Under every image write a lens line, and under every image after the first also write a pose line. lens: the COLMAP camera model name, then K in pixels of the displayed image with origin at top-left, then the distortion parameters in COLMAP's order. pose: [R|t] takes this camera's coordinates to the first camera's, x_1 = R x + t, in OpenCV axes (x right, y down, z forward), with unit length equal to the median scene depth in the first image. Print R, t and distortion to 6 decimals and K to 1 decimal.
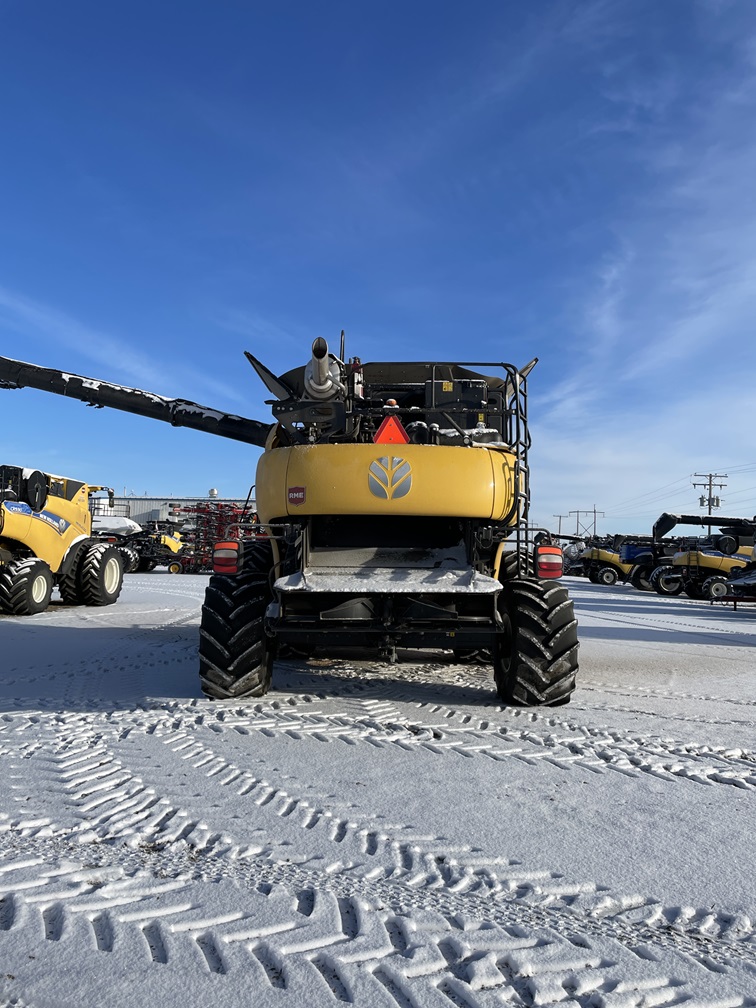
lens RADIAL K [[753.2, 0, 378.0], [0, 753.2, 504.0], [0, 0, 1]] dist [0.109923, -0.143046]
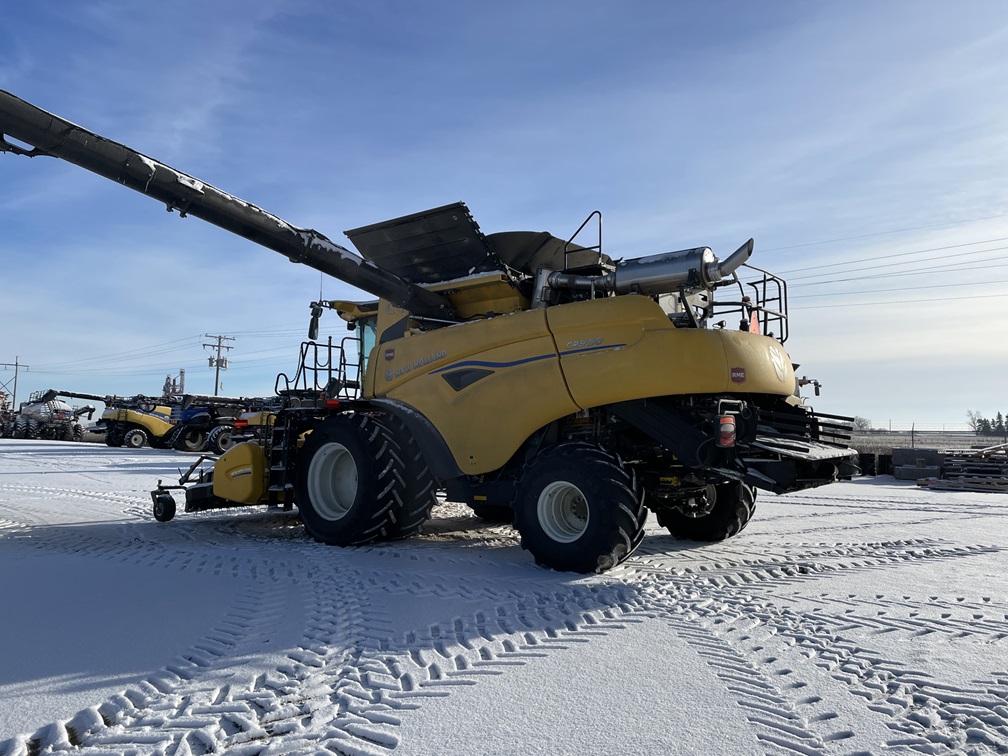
lens RADIAL K [[753.2, 0, 504.0], [0, 753.2, 378.0], [0, 0, 1]] dist [0.109923, -0.143046]
pose [[0.624866, 0.031245, 0.780107, -0.718404], [-0.047704, 0.998860, -0.001796, 0.006981], [-0.779274, -0.036092, 0.625644, 0.332249]]
